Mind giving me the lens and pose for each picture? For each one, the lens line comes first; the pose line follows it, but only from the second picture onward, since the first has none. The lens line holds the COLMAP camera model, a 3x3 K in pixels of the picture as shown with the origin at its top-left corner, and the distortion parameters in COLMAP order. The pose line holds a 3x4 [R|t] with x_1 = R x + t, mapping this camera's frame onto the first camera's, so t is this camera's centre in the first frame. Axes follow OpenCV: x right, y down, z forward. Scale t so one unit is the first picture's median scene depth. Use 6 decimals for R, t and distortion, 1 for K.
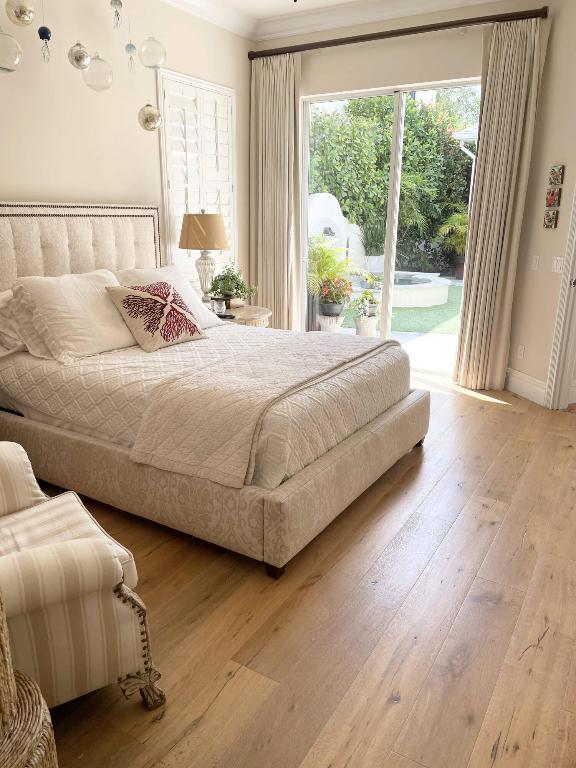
lens RADIAL K [[588.3, 0, 291.1], [0, 588.3, 382.8], [0, 0, 1]] dist [0.055193, -0.008964]
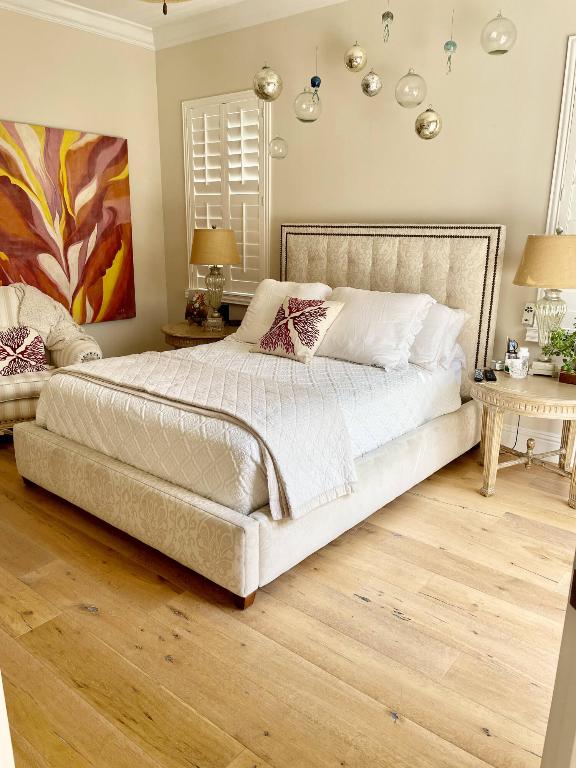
lens RADIAL K [[588.3, 0, 290.3], [0, 588.3, 387.5], [0, 0, 1]] dist [0.055193, -0.008964]
pose [[-0.152137, 0.249529, -0.956342, 0.786788], [-0.290168, 0.913689, 0.284560, -0.309228], [0.944805, 0.320792, -0.066601, 1.085619]]
